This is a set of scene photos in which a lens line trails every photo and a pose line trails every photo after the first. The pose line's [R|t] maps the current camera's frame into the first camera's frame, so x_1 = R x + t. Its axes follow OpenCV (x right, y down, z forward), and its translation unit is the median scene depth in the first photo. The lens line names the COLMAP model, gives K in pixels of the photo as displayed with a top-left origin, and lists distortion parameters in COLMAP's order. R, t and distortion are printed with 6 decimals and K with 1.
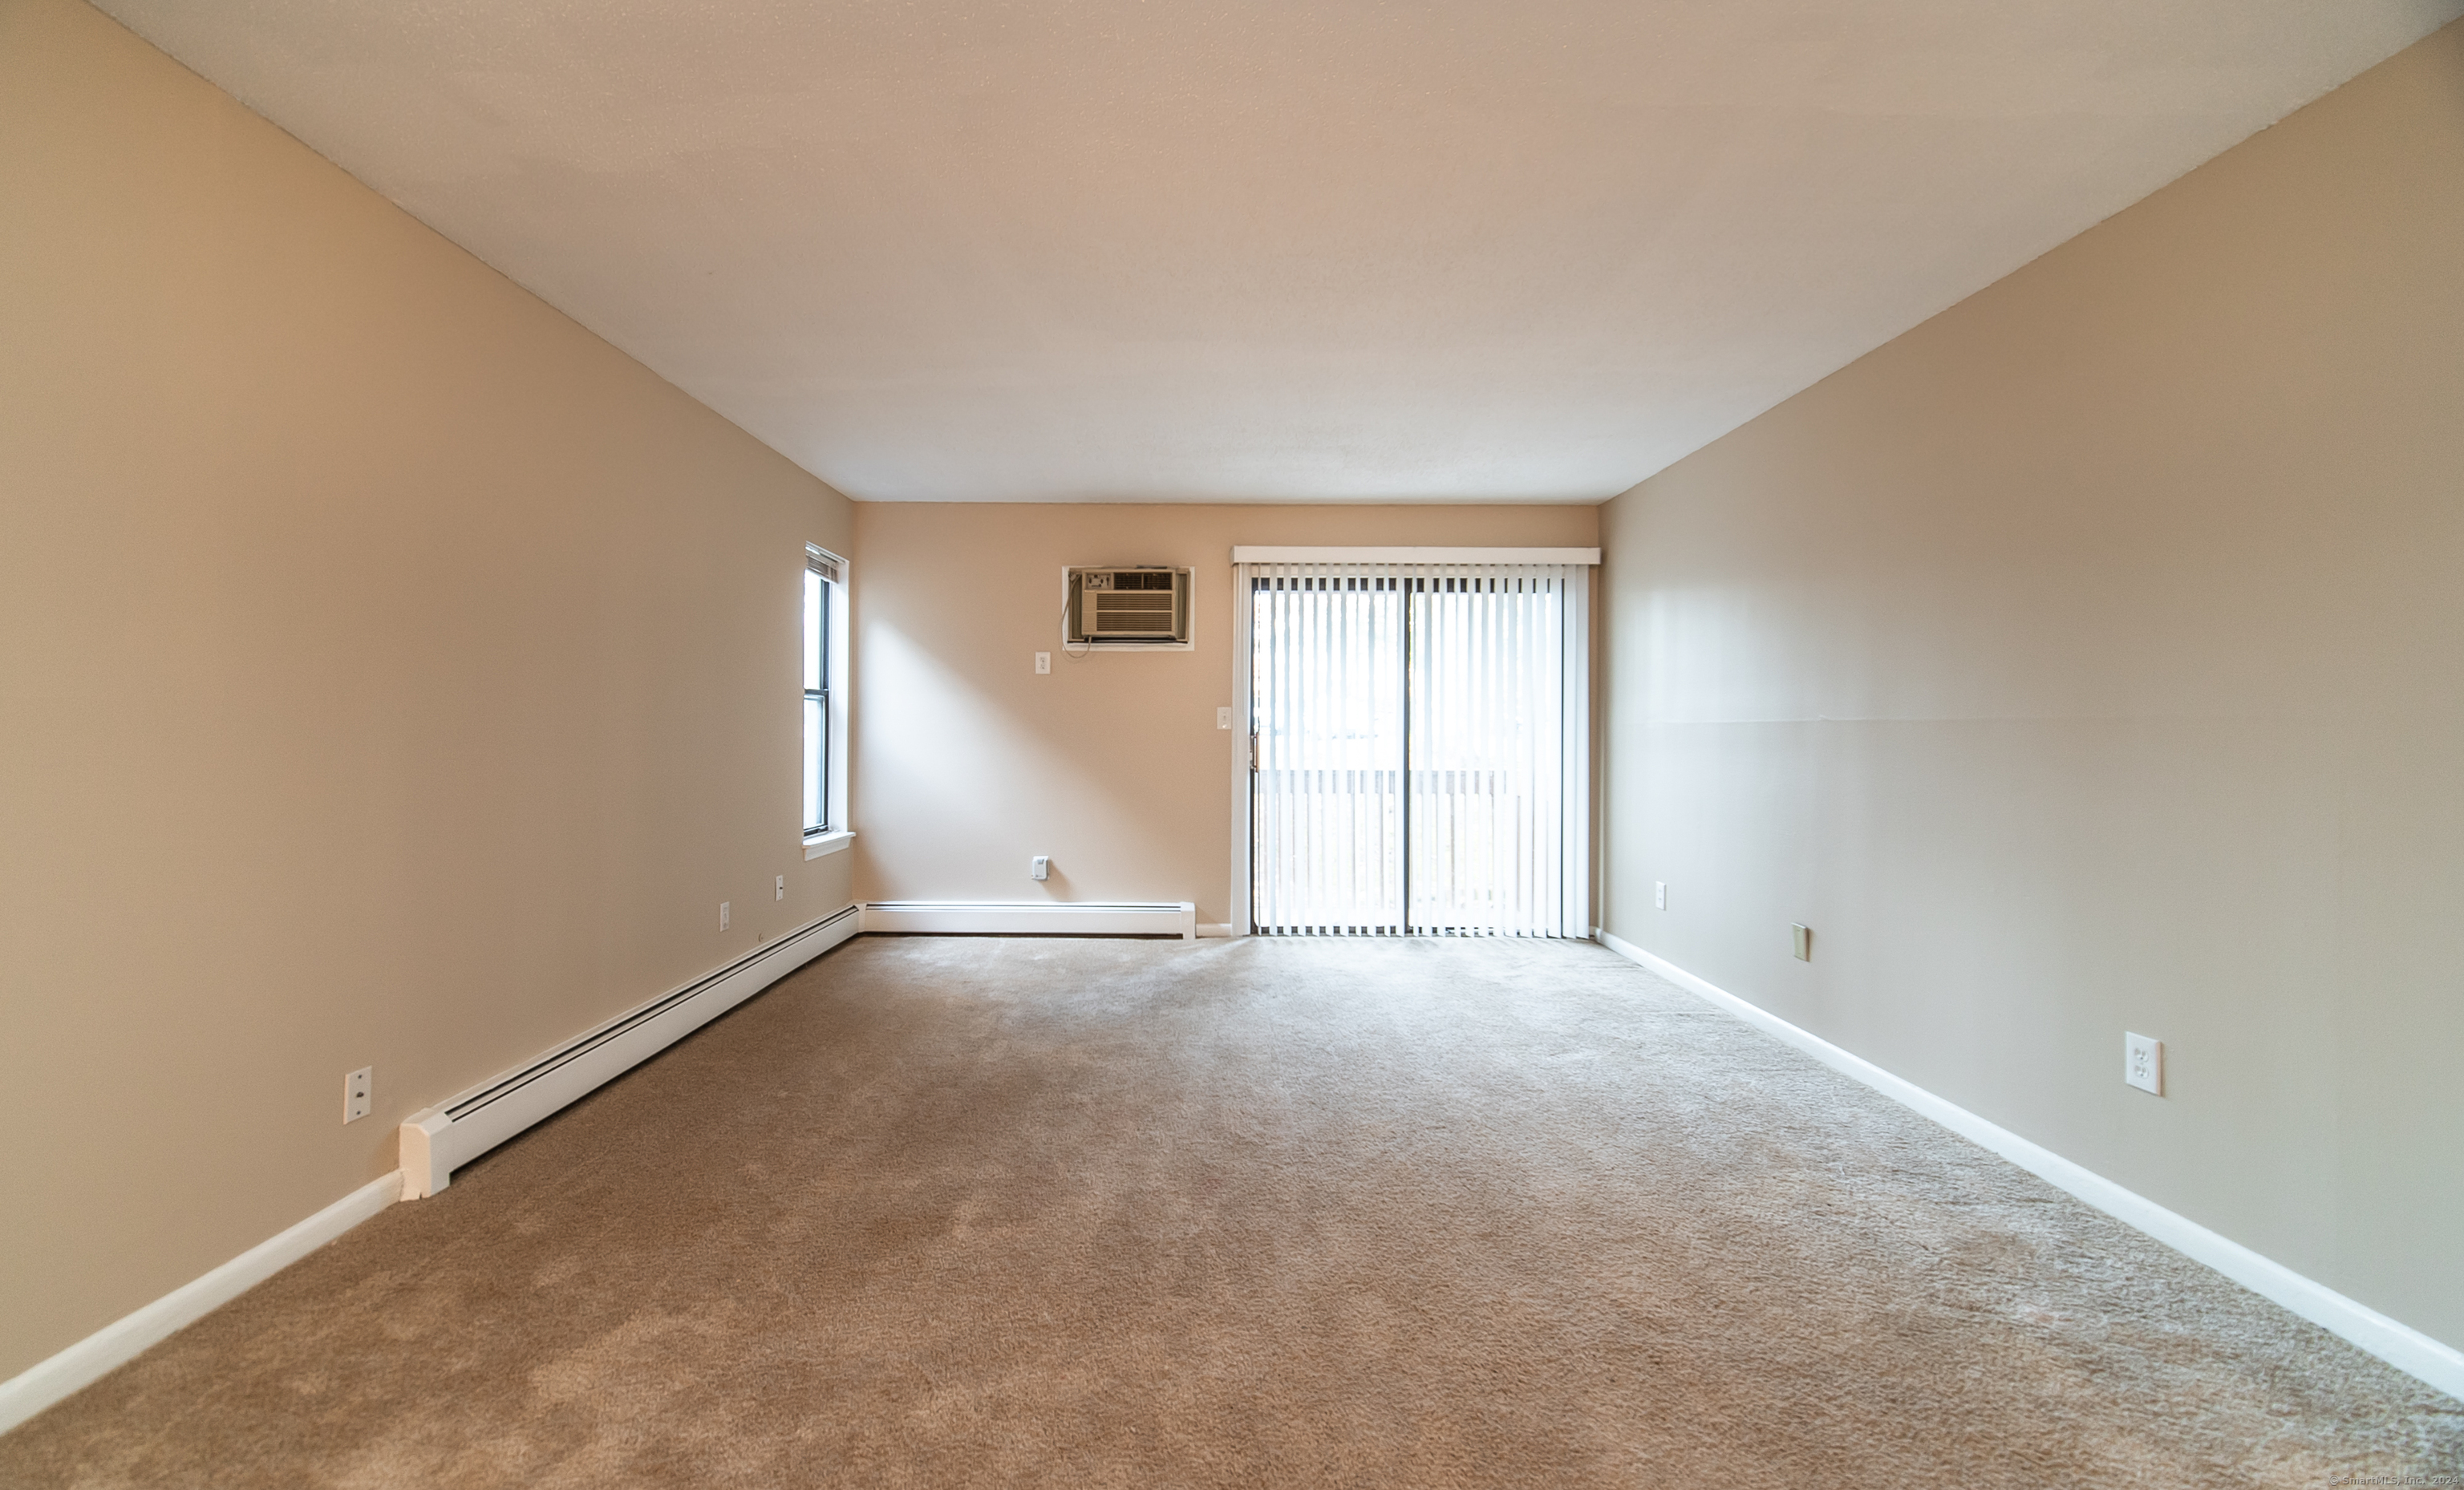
lens RADIAL K [[990.3, 0, 1212.3], [0, 990.3, 734.3], [0, 0, 1]] dist [0.000501, 0.000782]
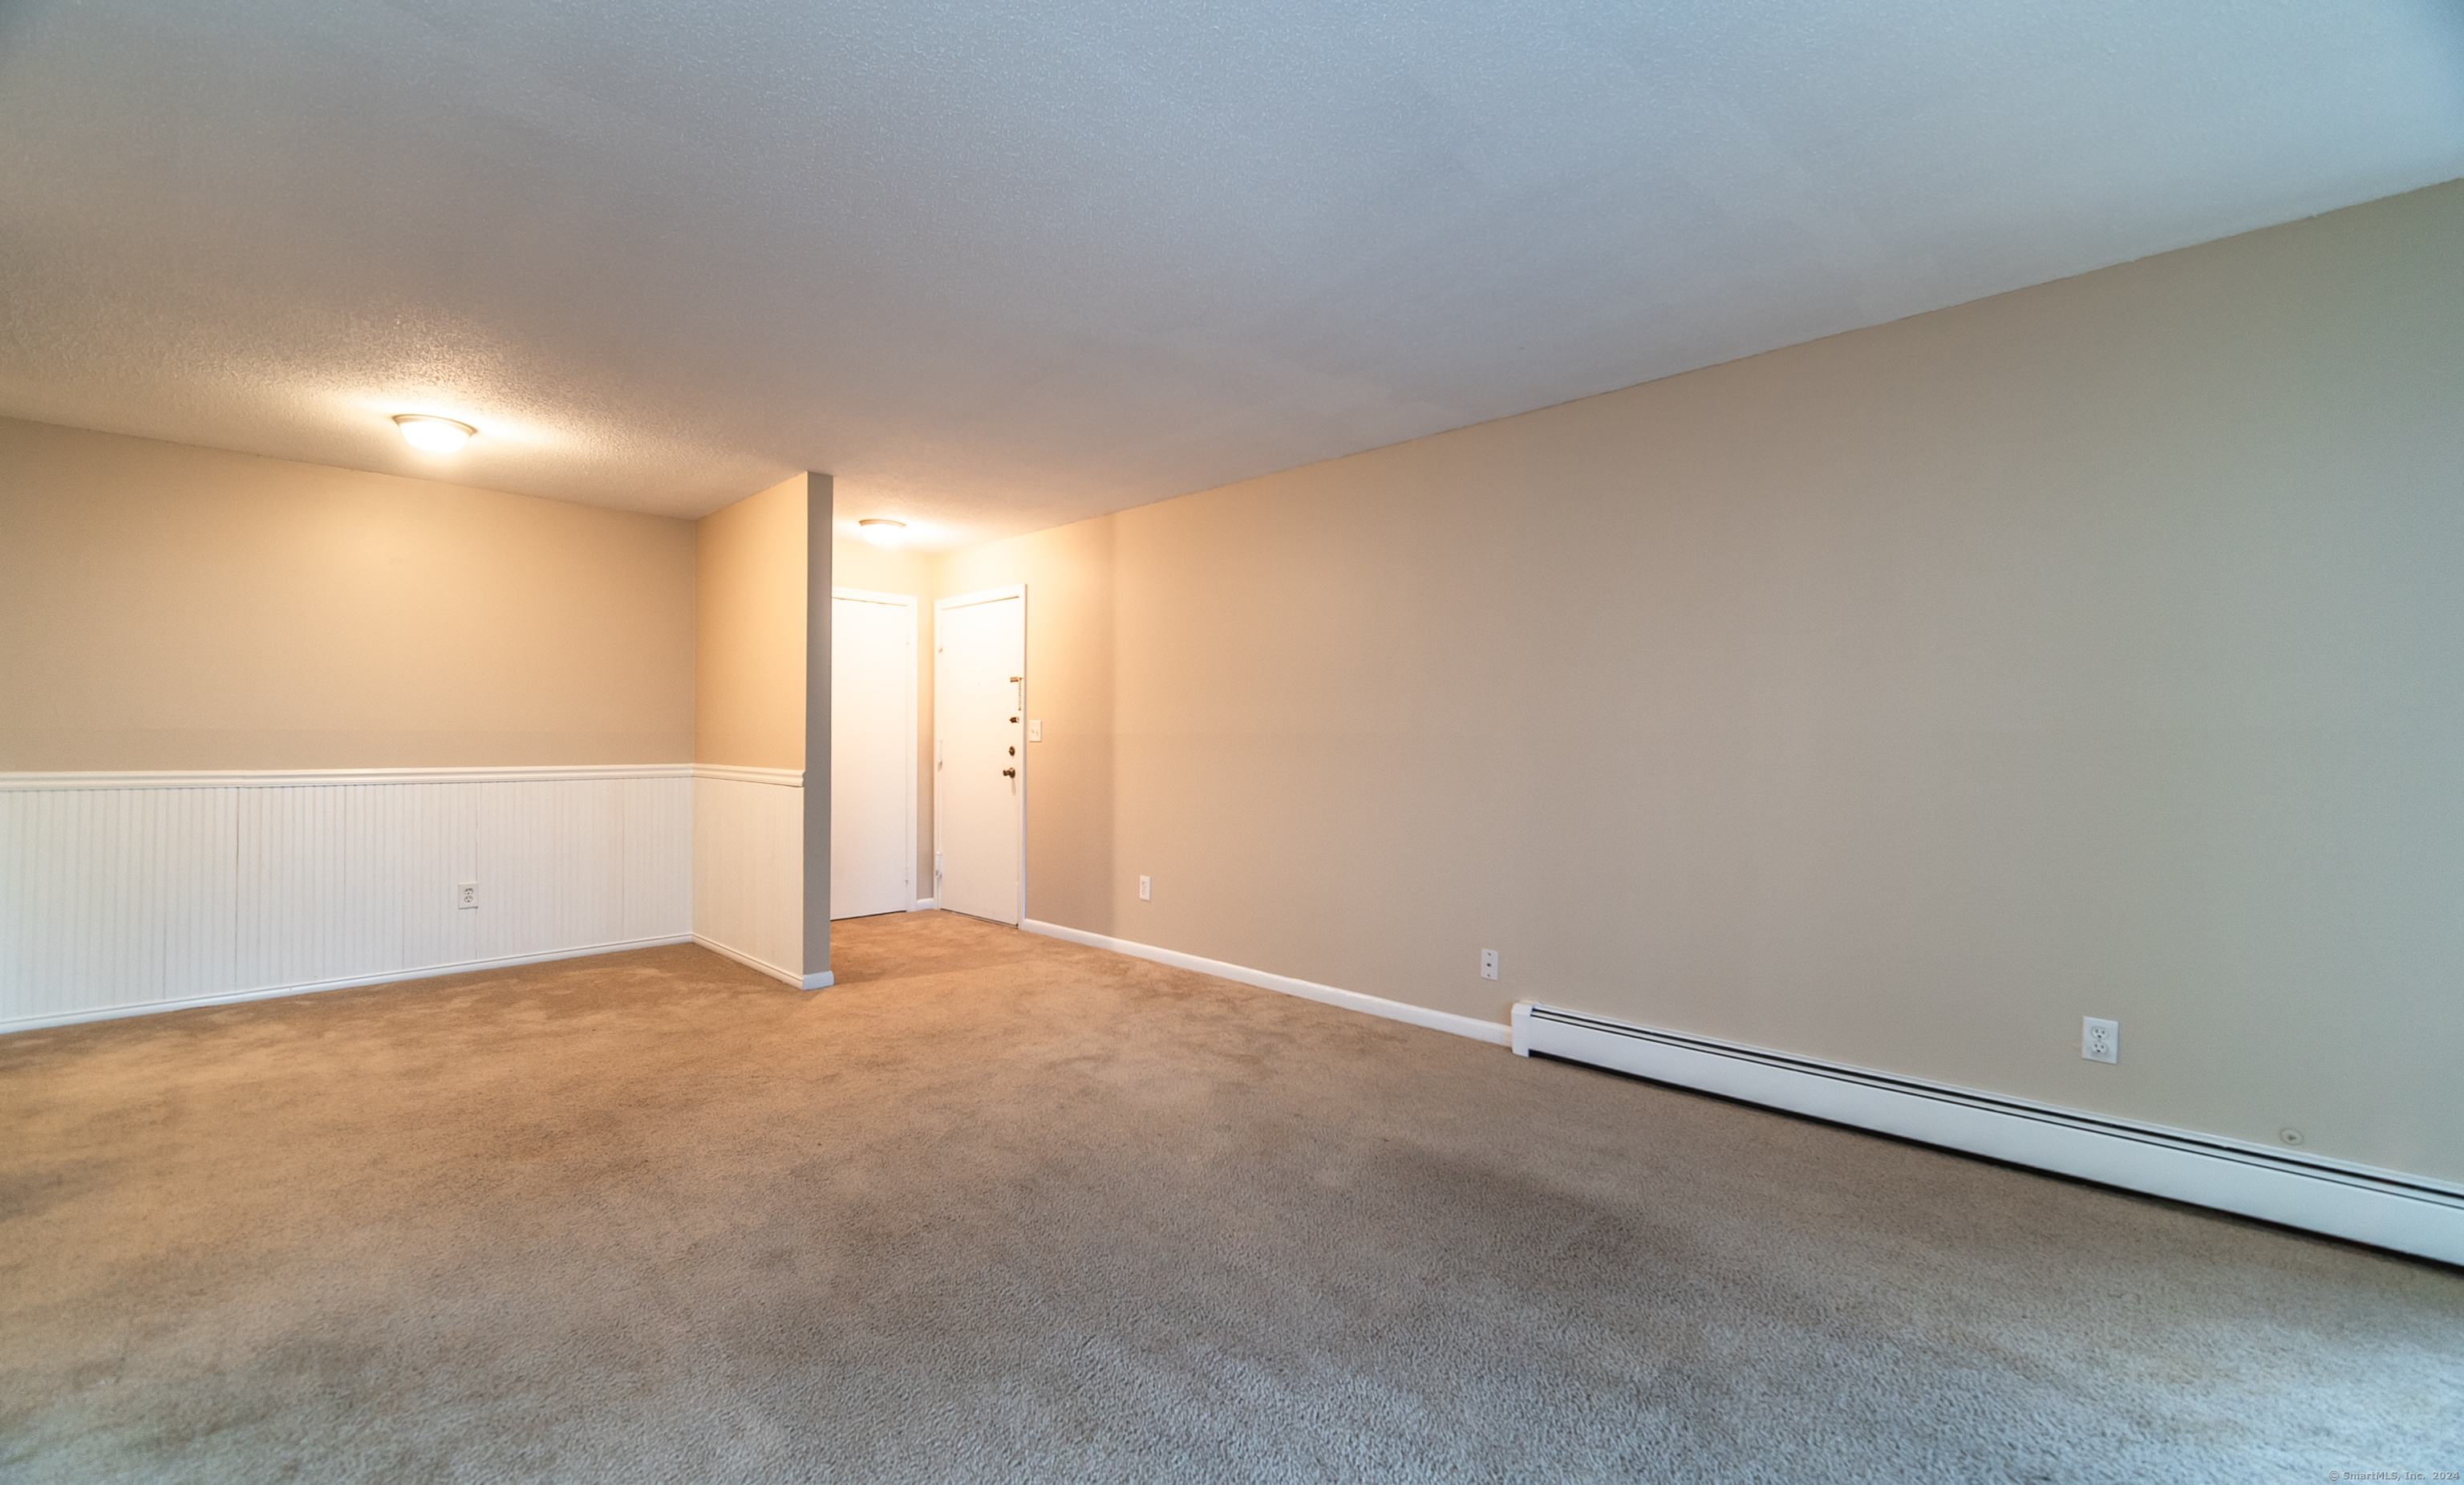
lens RADIAL K [[948.6, 0, 1187.0], [0, 948.6, 738.9], [0, 0, 1]] dist [0.003017, -0.000764]
pose [[-0.713519, -0.008855, -0.700579, 0.274844], [-0.007675, 0.999959, -0.004823, -0.001142], [0.700593, 0.001936, -0.713558, 0.792606]]
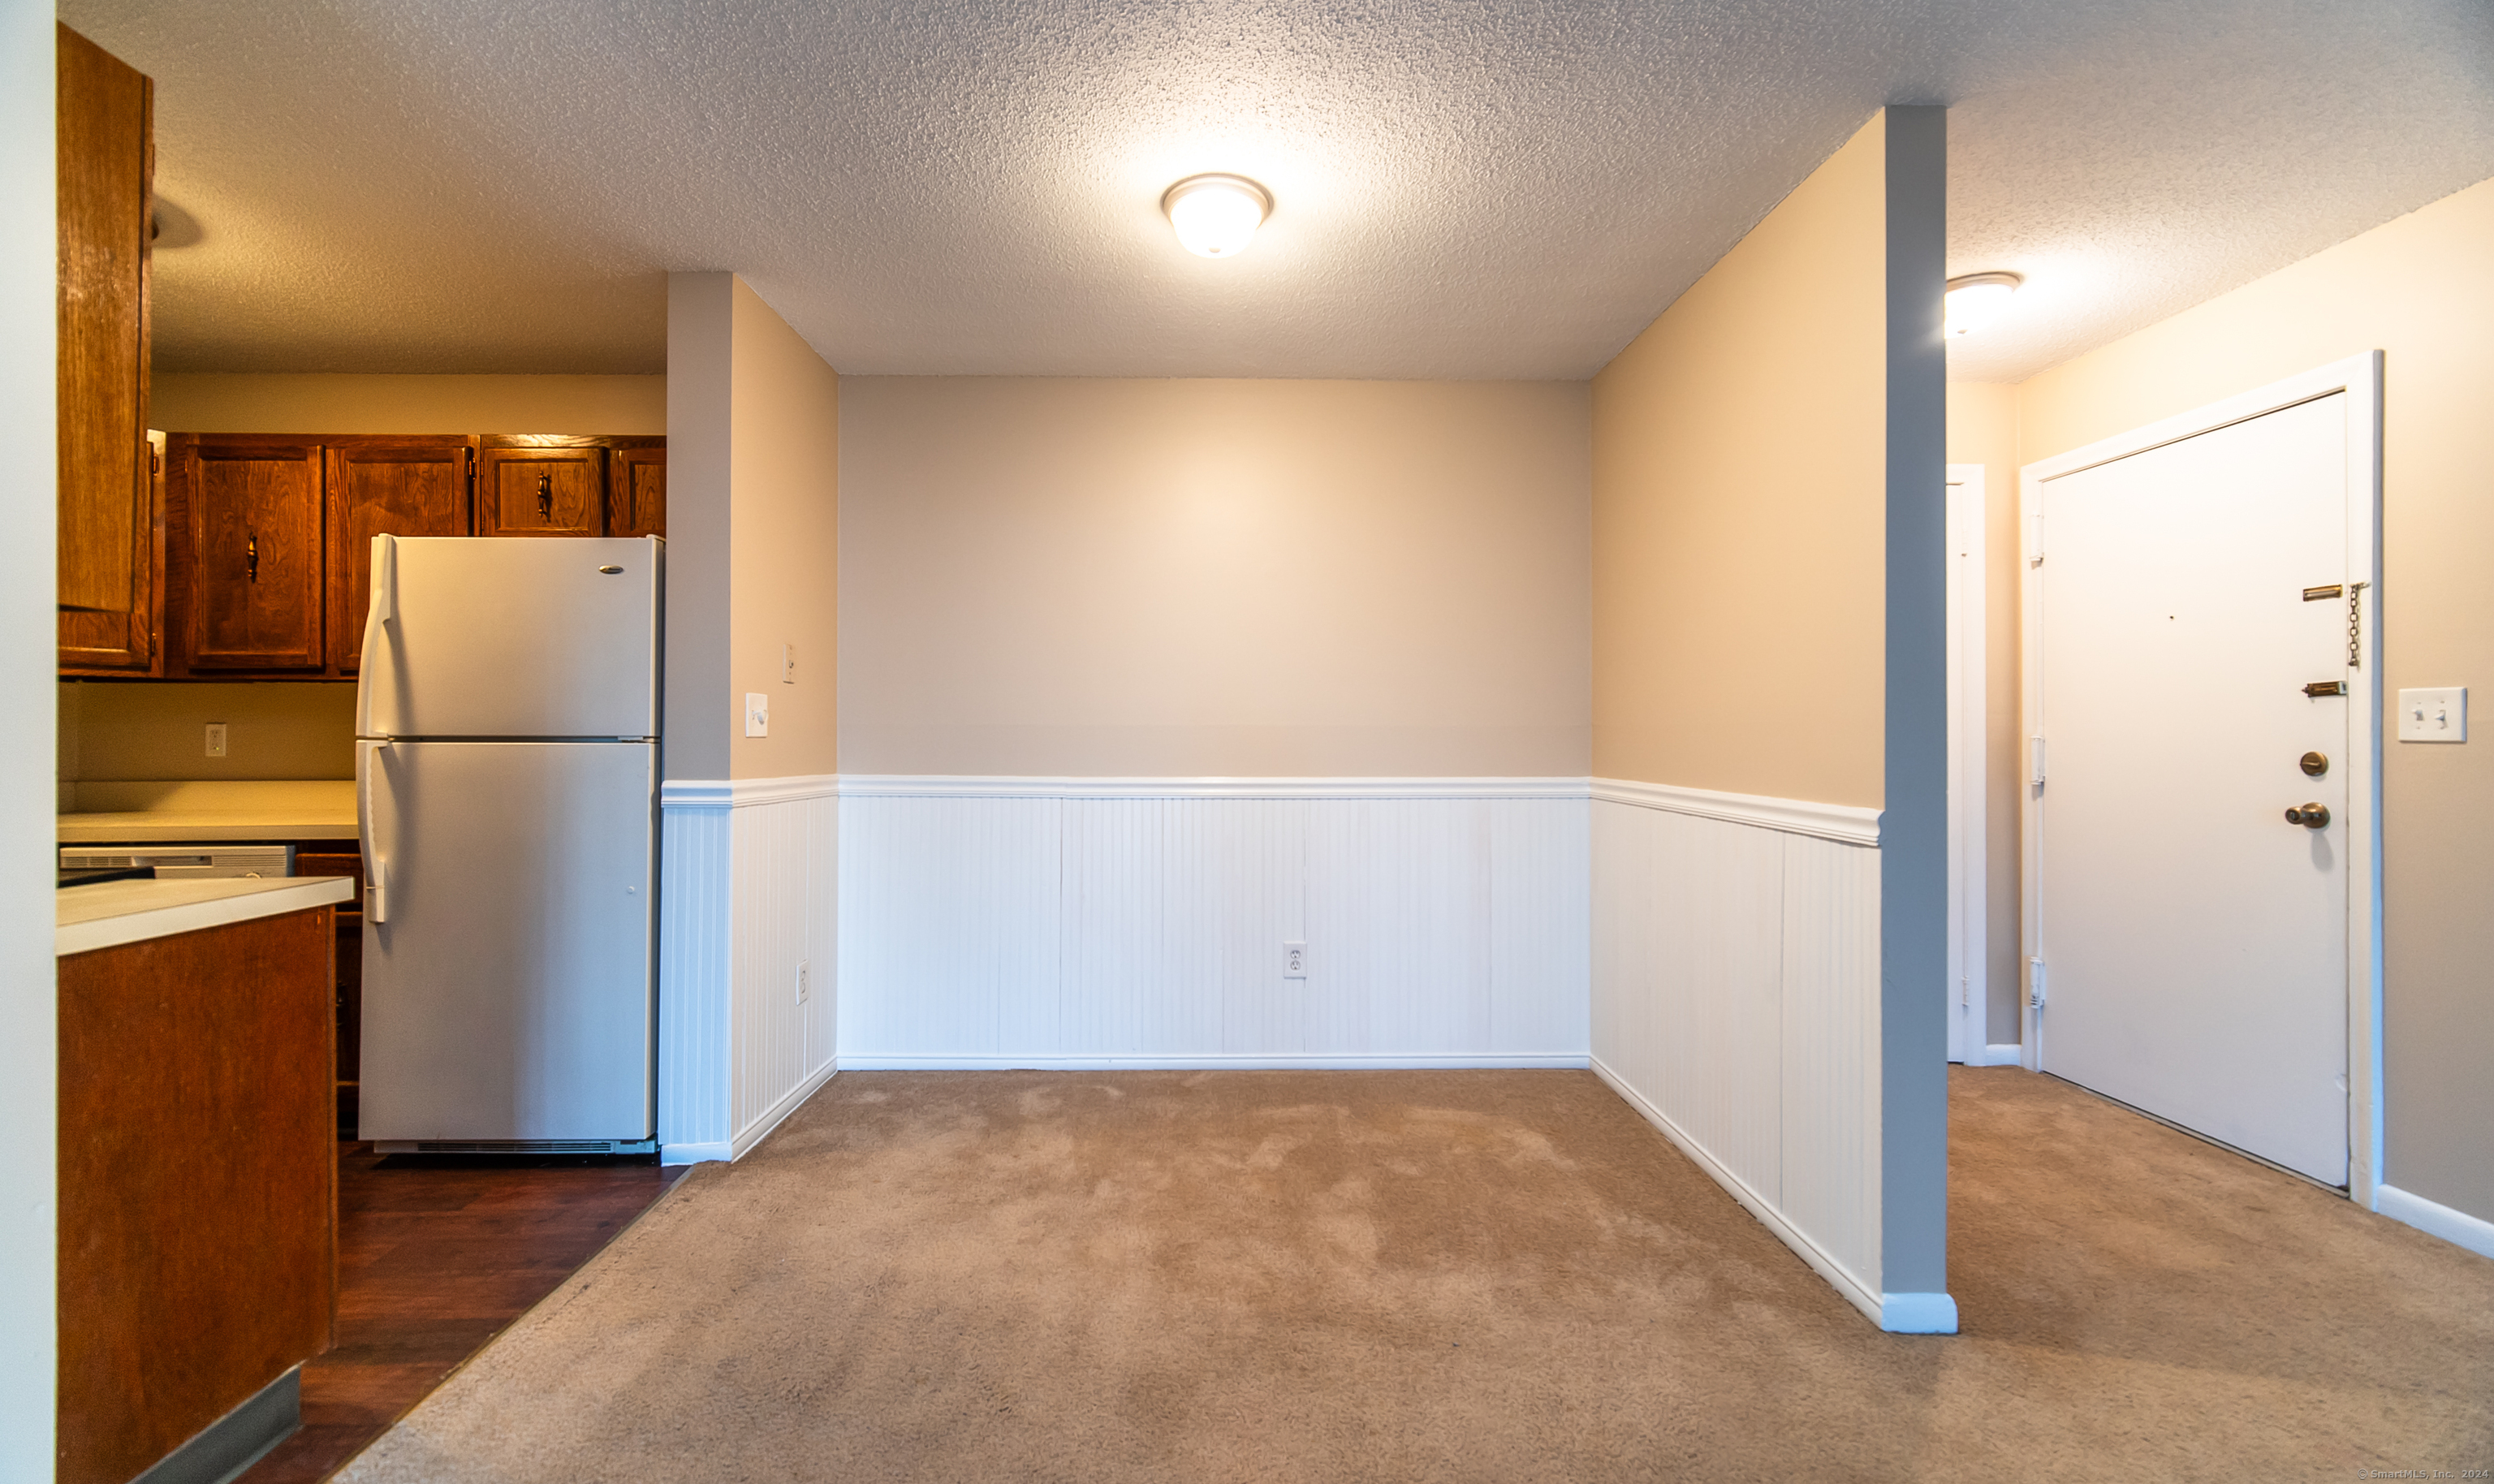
lens RADIAL K [[993.8, 0, 1241.8], [0, 993.8, 732.4], [0, 0, 1]] dist [-0.003882, 0.001591]
pose [[-0.999836, -0.007848, -0.016315, 0.170968], [-0.007805, 0.999966, -0.002677, -0.000948], [0.016336, -0.002549, -0.999863, 0.308995]]
